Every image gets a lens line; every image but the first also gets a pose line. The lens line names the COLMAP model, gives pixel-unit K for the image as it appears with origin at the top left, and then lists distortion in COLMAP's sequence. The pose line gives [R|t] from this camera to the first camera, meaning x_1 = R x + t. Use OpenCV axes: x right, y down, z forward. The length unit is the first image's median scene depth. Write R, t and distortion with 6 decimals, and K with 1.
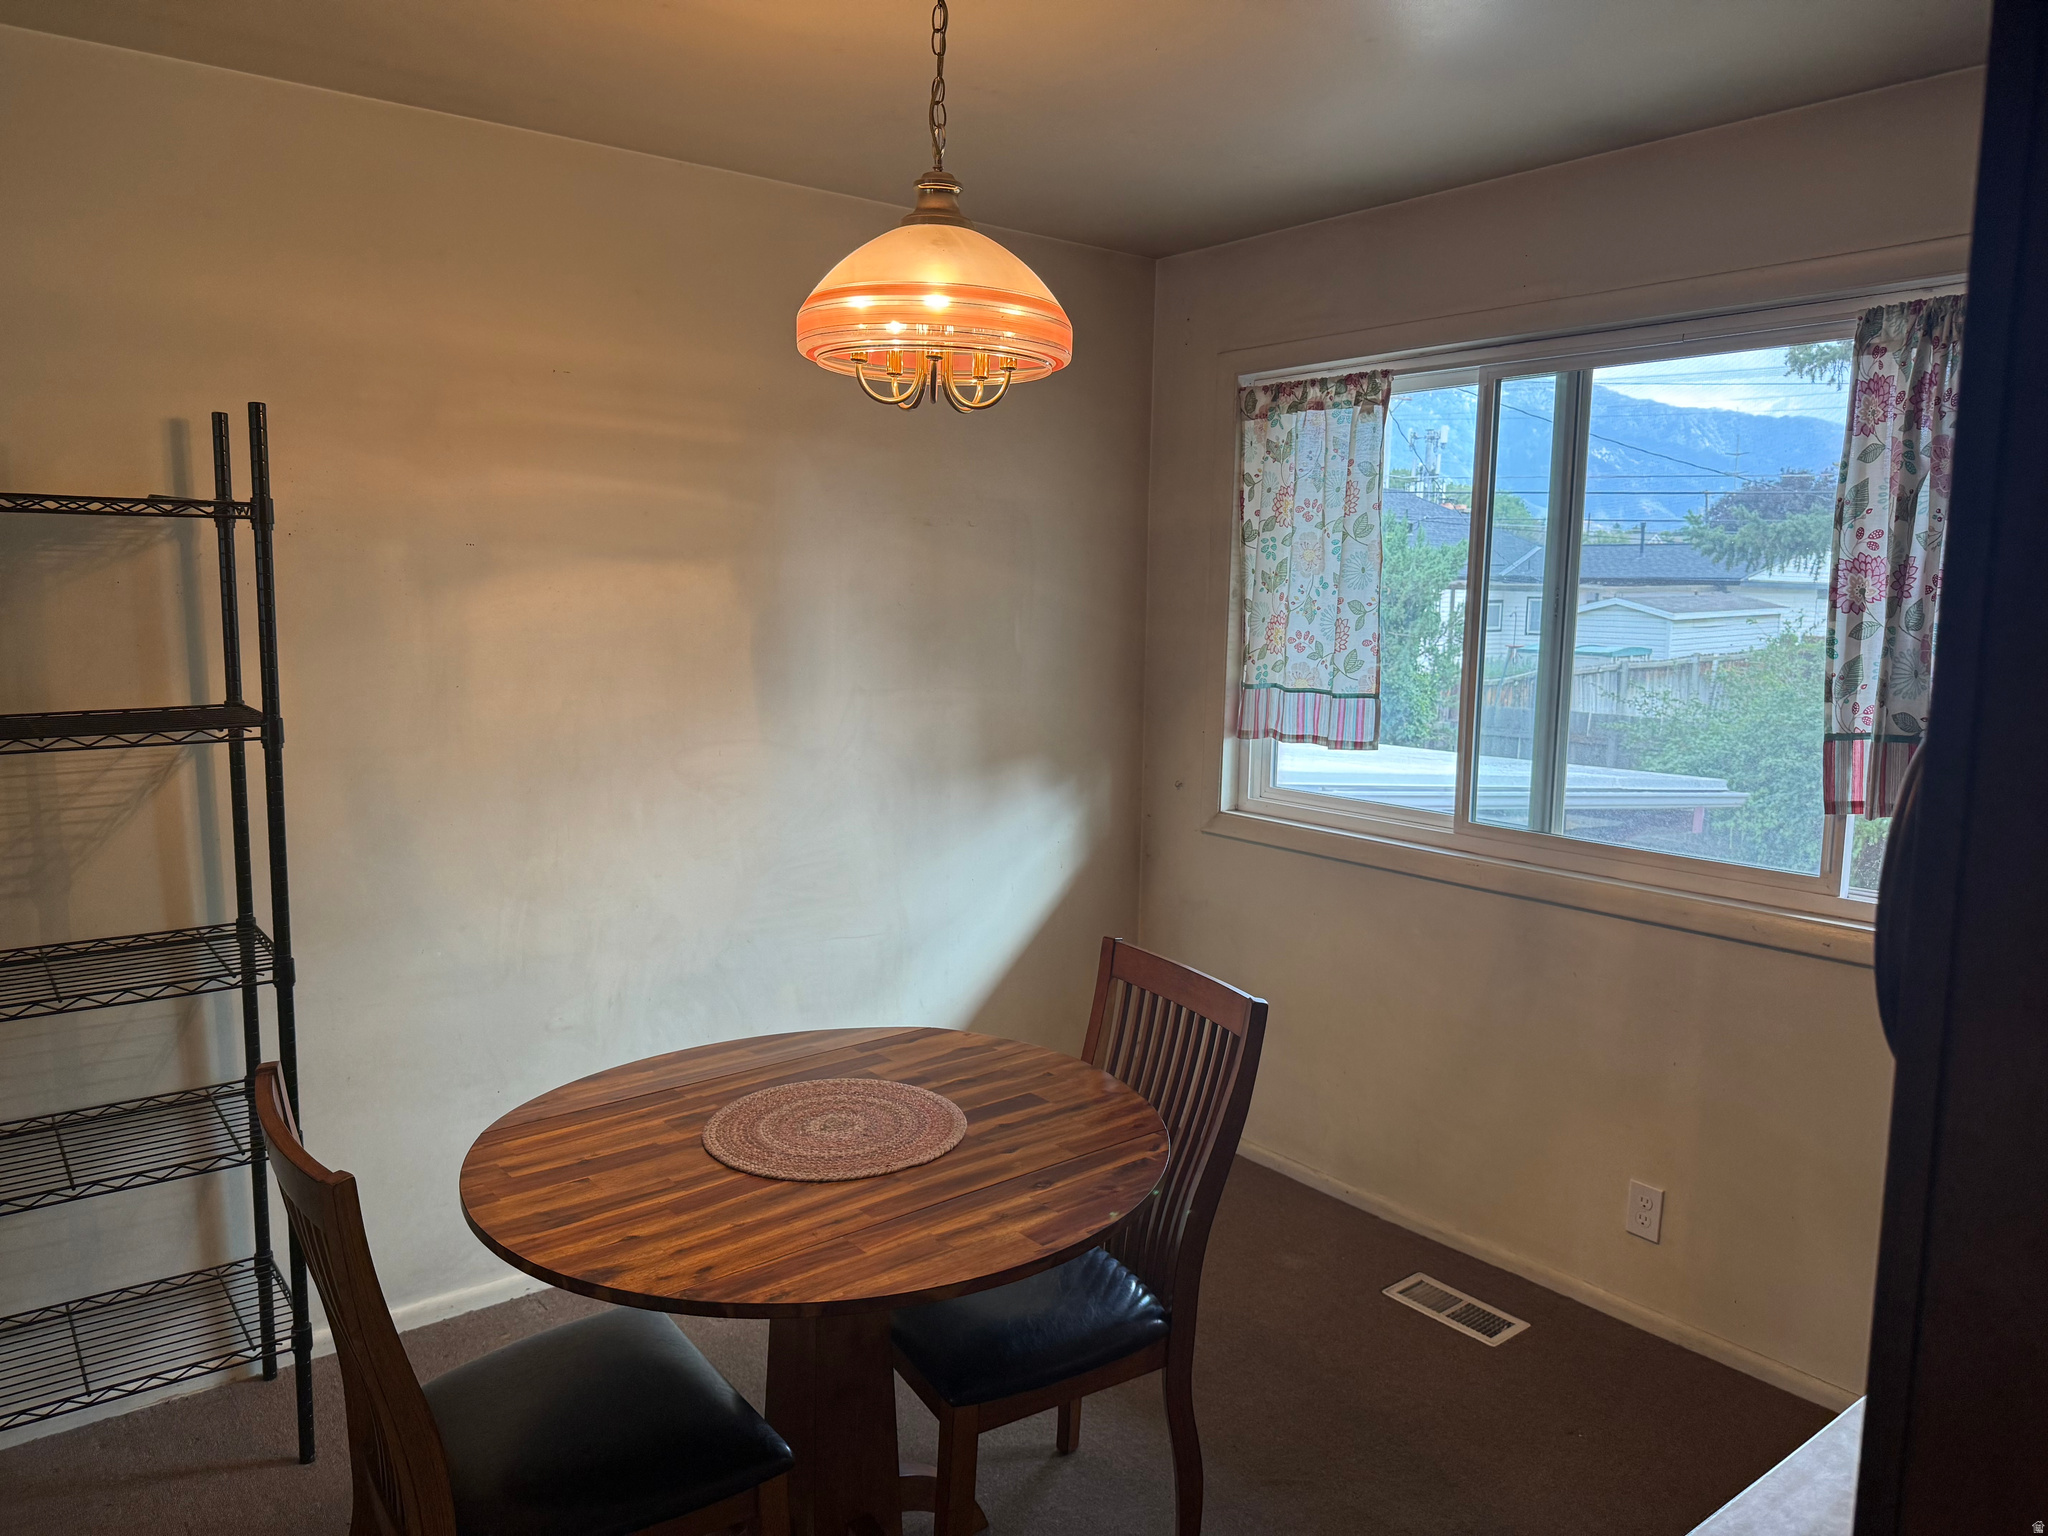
lens RADIAL K [[1448.6, 0, 1030.4], [0, 1448.6, 764.0], [0, 0, 1]] dist [0.144512, -0.234522]
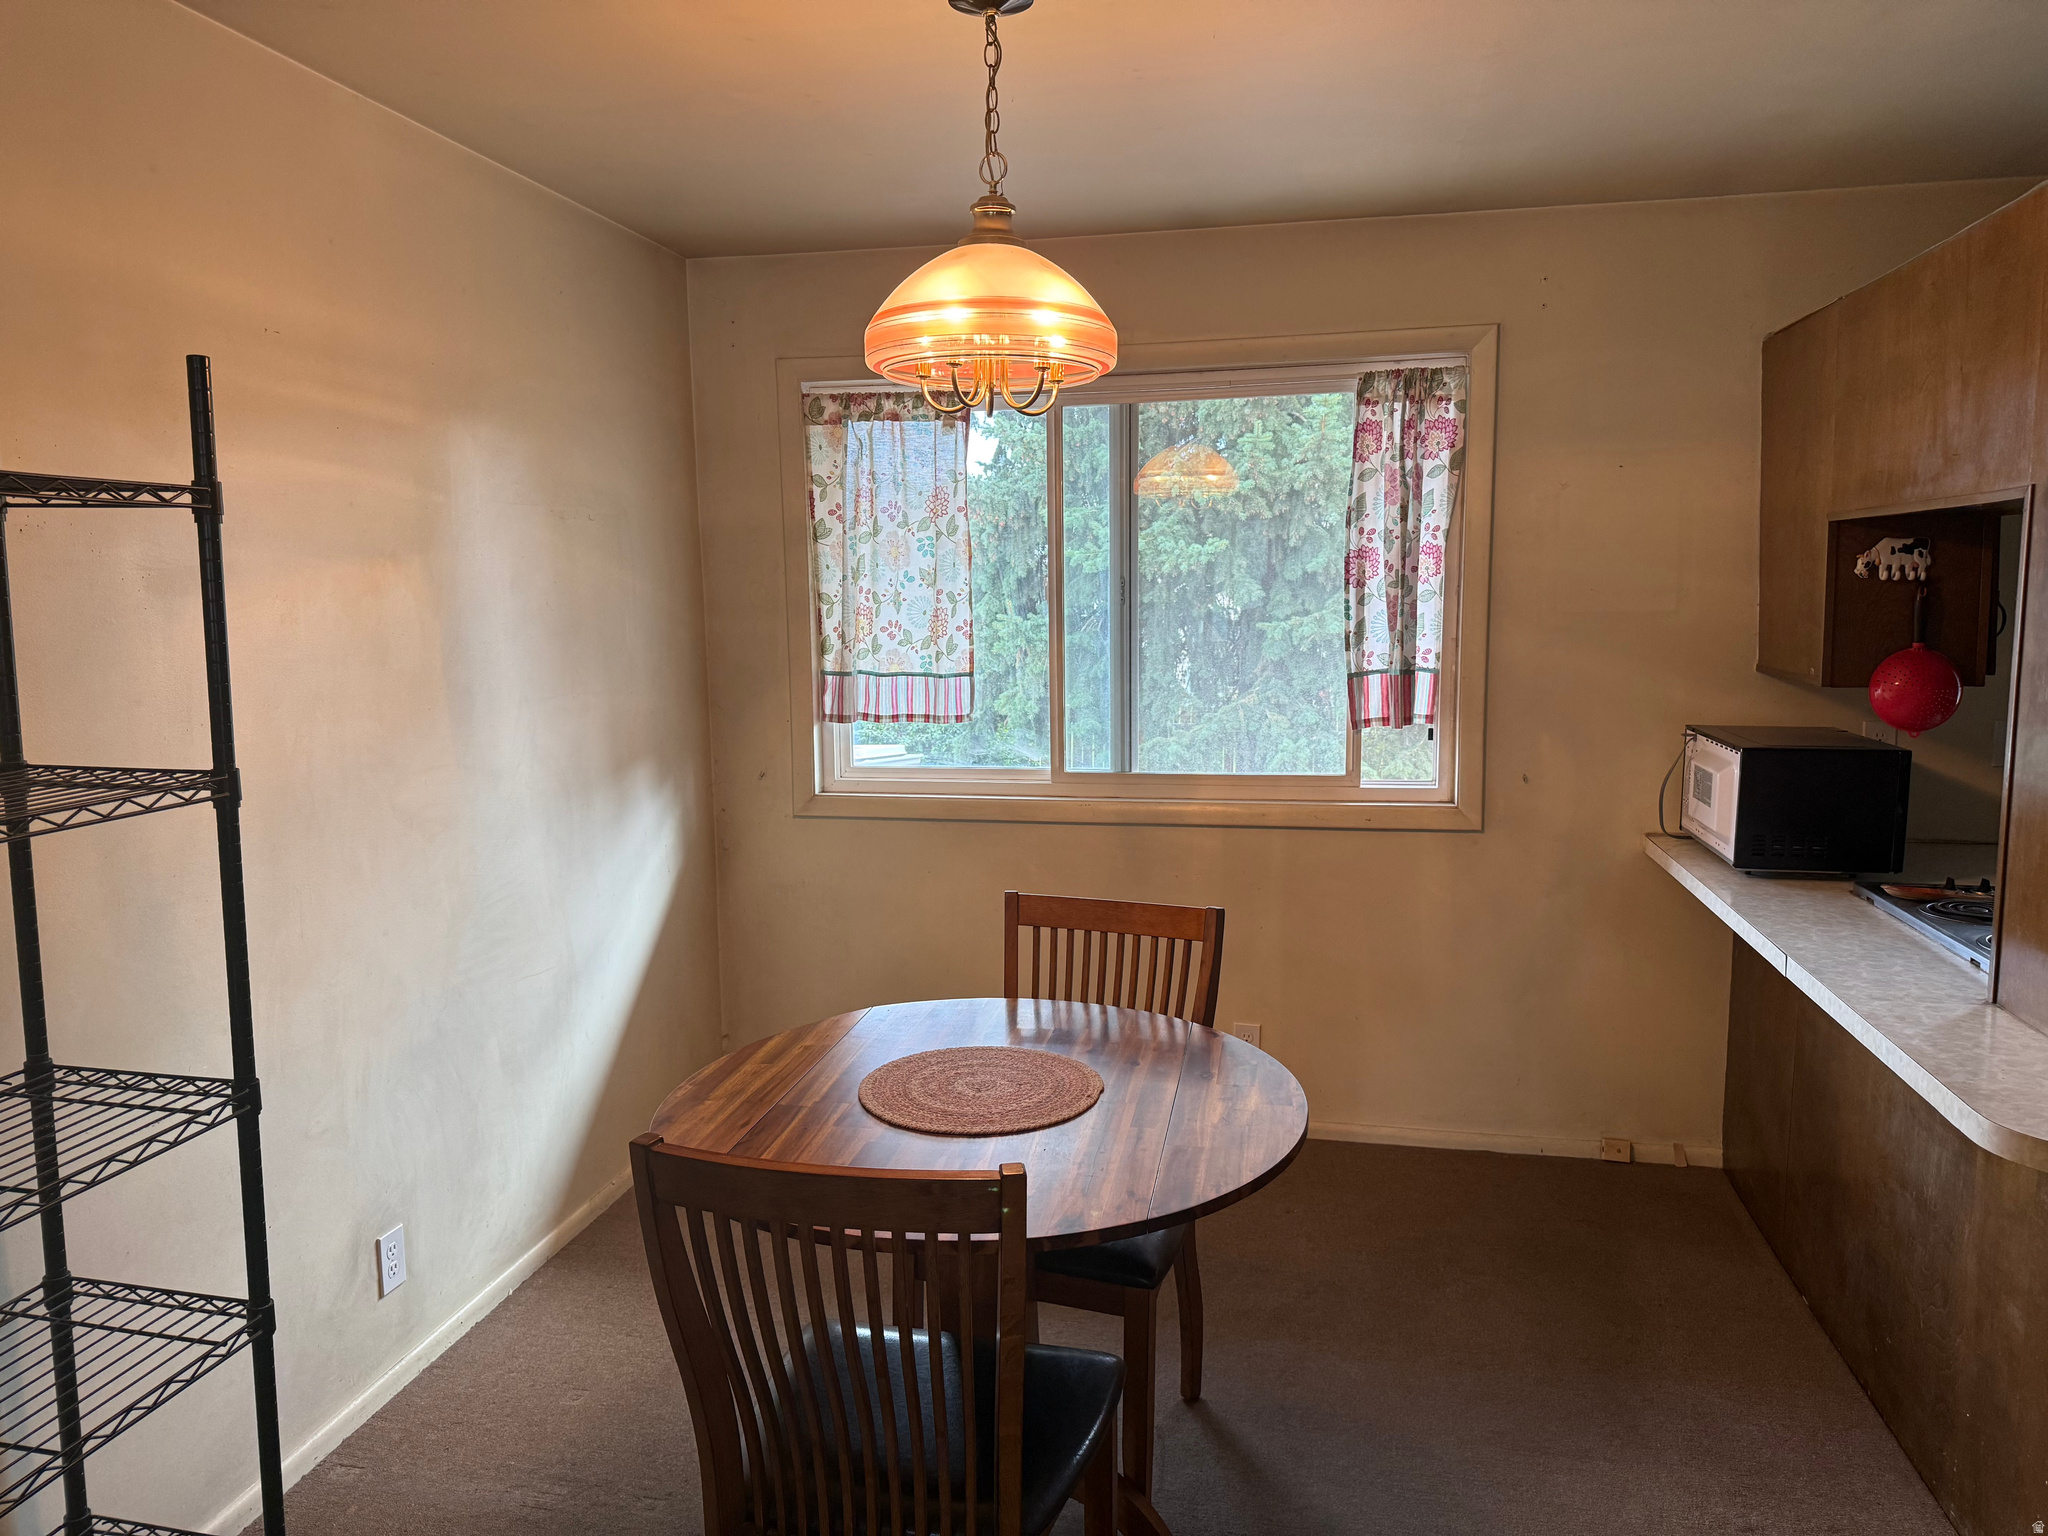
lens RADIAL K [[1448.6, 0, 1030.4], [0, 1448.6, 764.0], [0, 0, 1]] dist [0.144512, -0.234522]
pose [[0.763979, -0.101957, 0.637134, -0.464898], [0.103819, 0.993995, 0.034575, -0.010839], [-0.636834, 0.039732, 0.769977, 0.094588]]
